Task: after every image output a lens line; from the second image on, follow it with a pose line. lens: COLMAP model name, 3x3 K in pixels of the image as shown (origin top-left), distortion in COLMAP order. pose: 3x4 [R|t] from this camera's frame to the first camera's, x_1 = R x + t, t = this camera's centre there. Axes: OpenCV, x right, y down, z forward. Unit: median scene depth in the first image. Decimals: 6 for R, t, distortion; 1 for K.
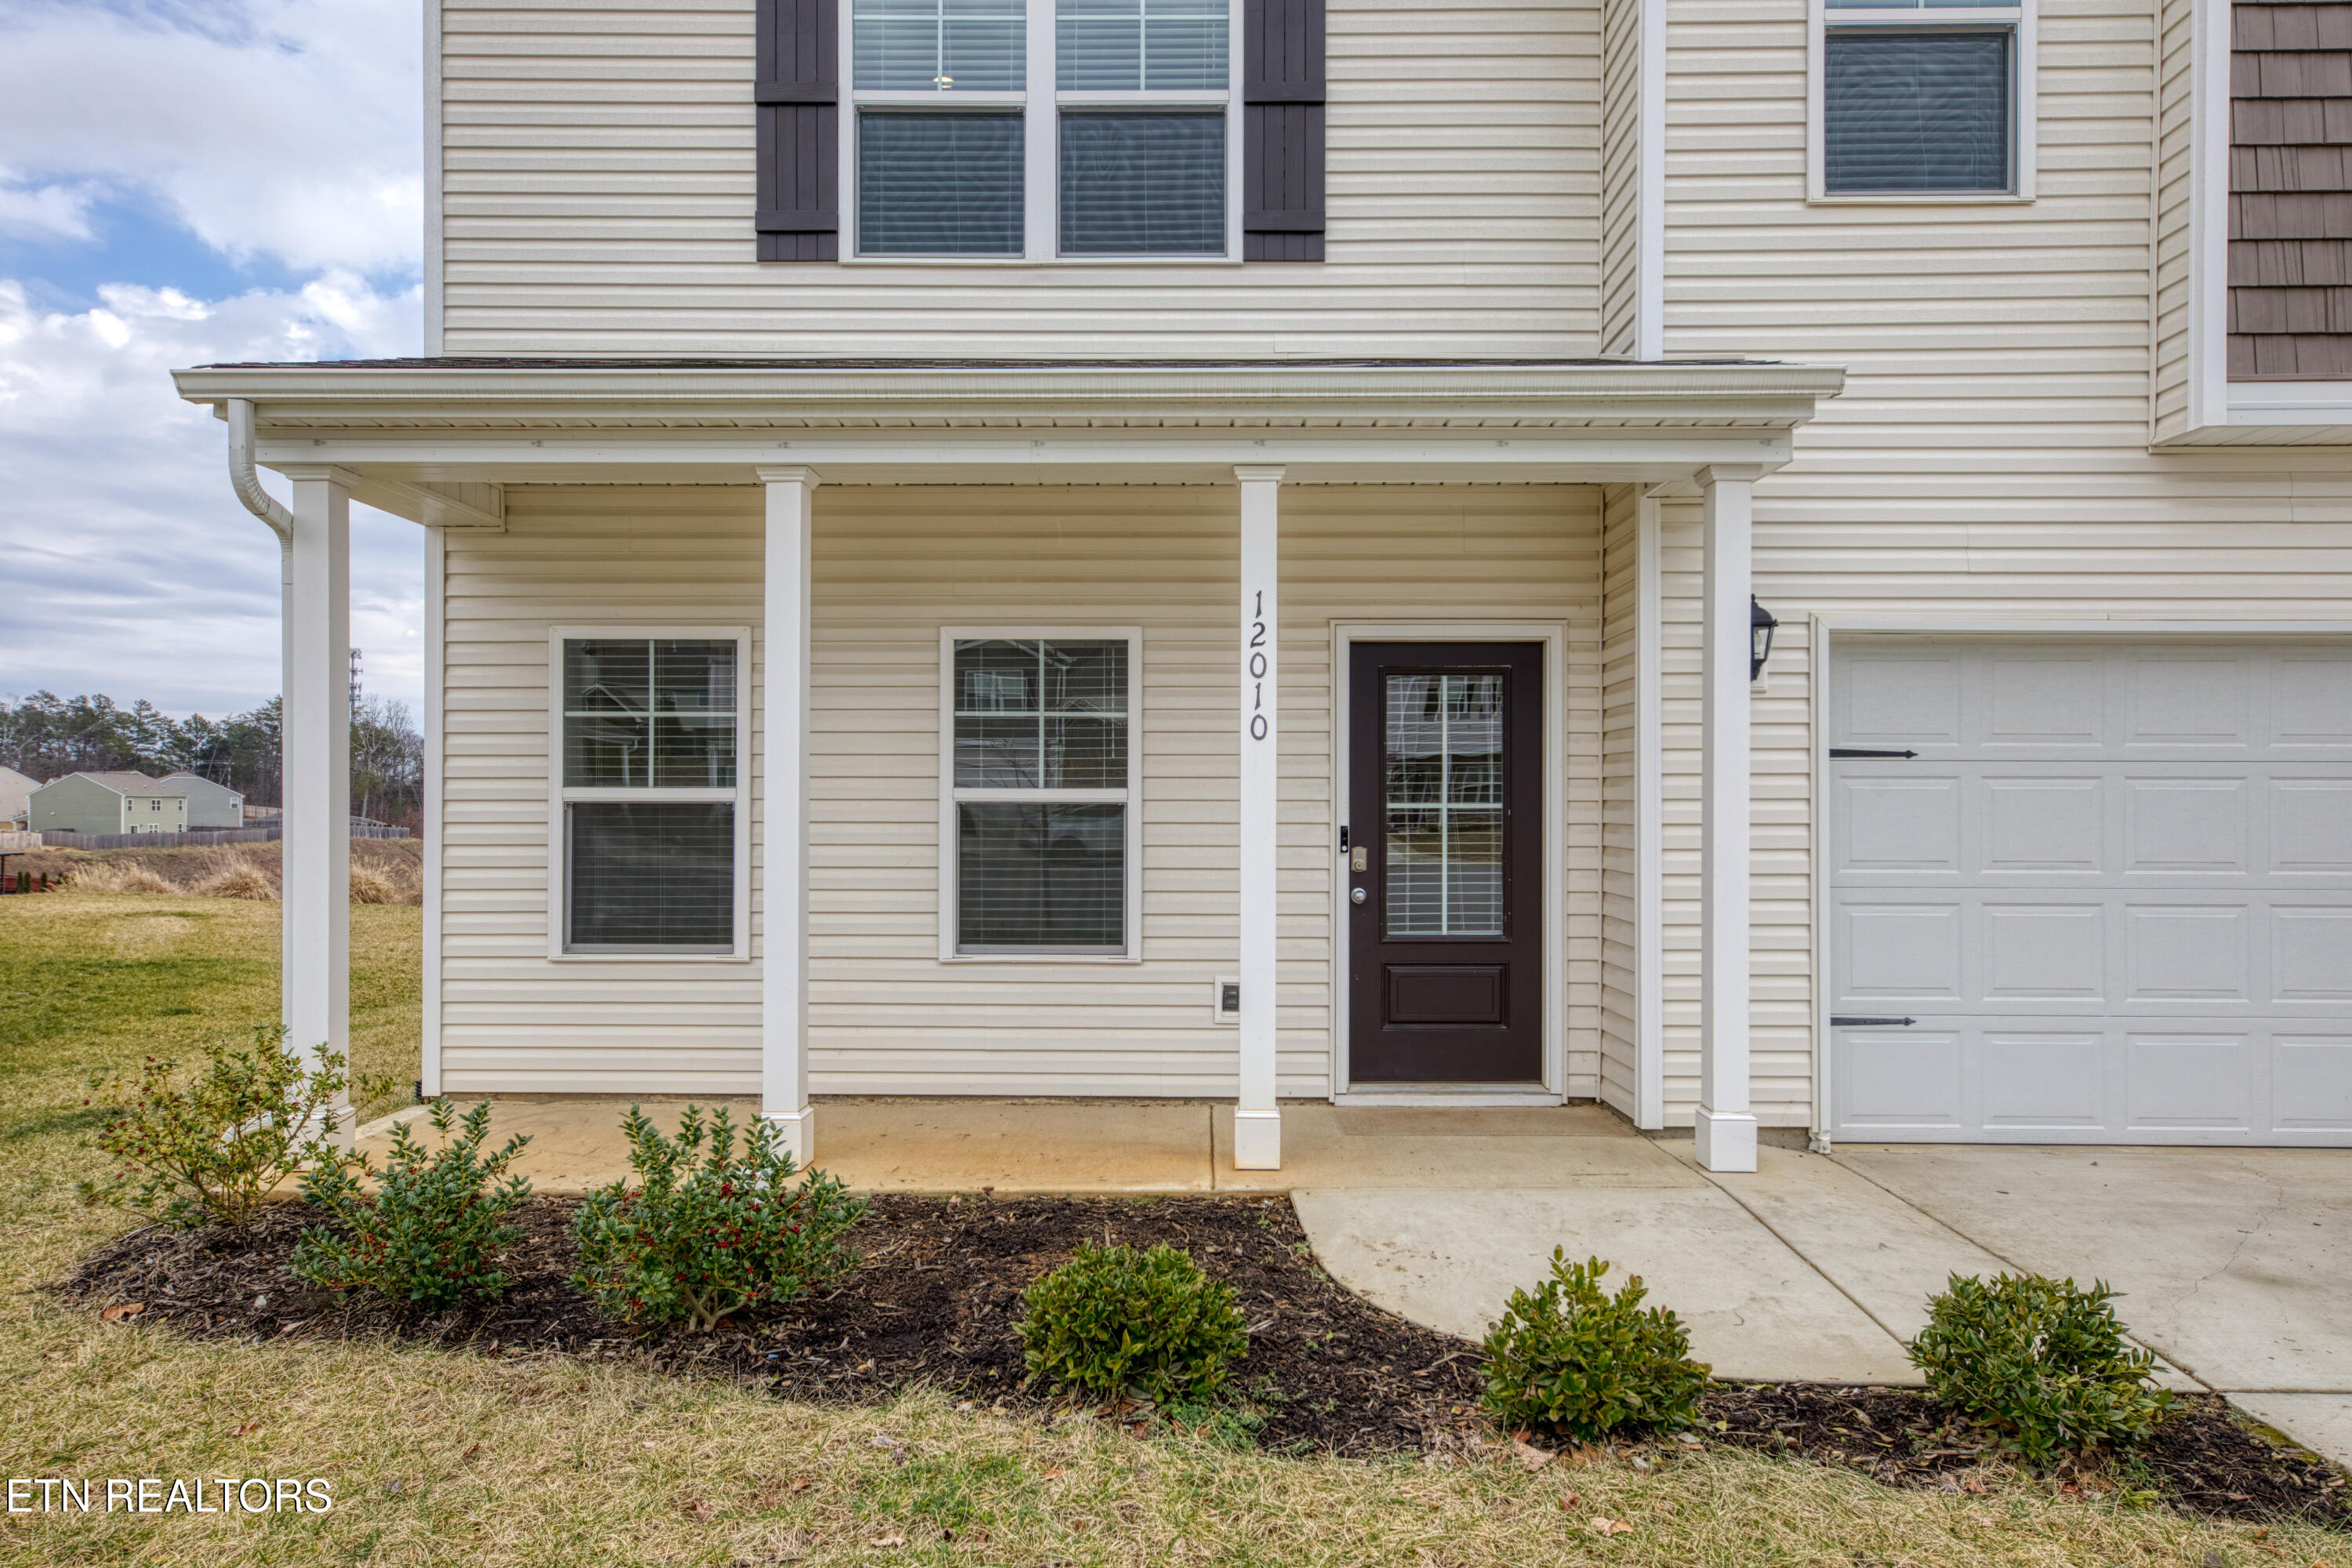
lens RADIAL K [[1495.2, 0, 1167.9], [0, 1495.2, 776.9], [0, 0, 1]] dist [0.017636, 0.000765]
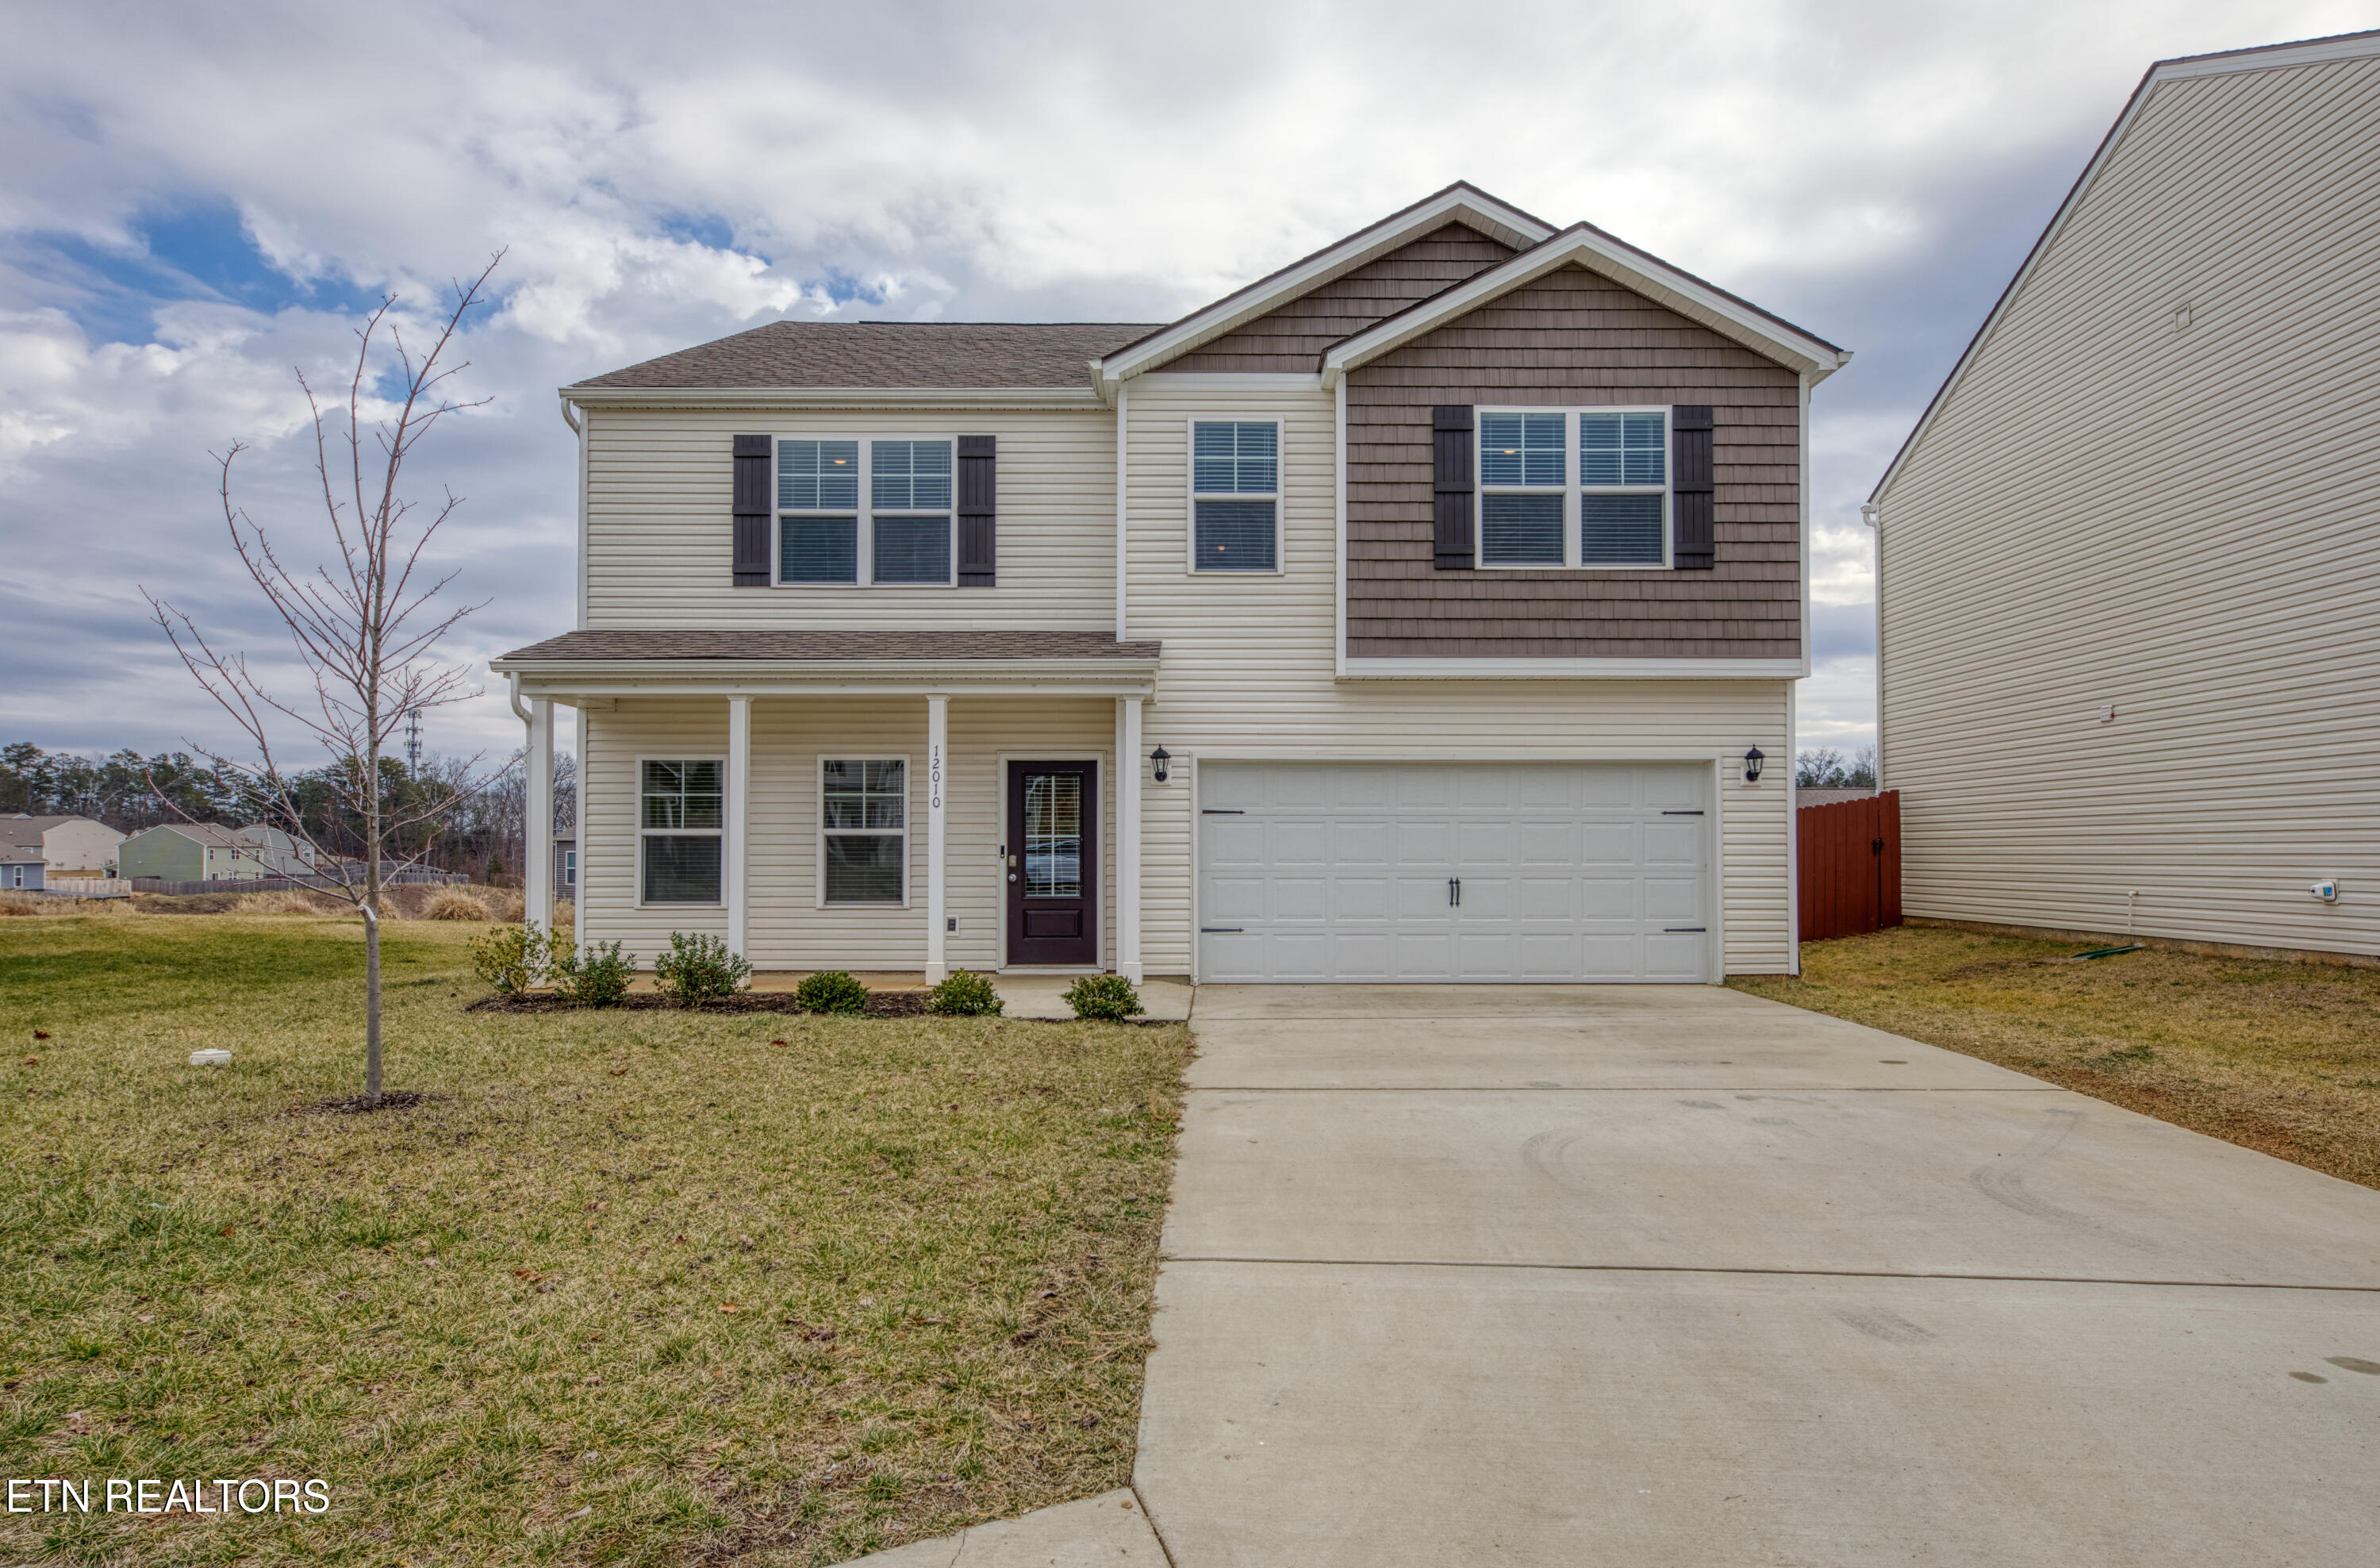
lens RADIAL K [[1370.2, 0, 1201.9], [0, 1370.2, 802.3], [0, 0, 1]] dist [0.004875, 0.000990]
pose [[0.999696, -0.001699, 0.024616, 0.354855], [0.002134, 0.999842, -0.017652, 0.005394], [-0.024582, 0.017700, 0.999541, -0.992947]]
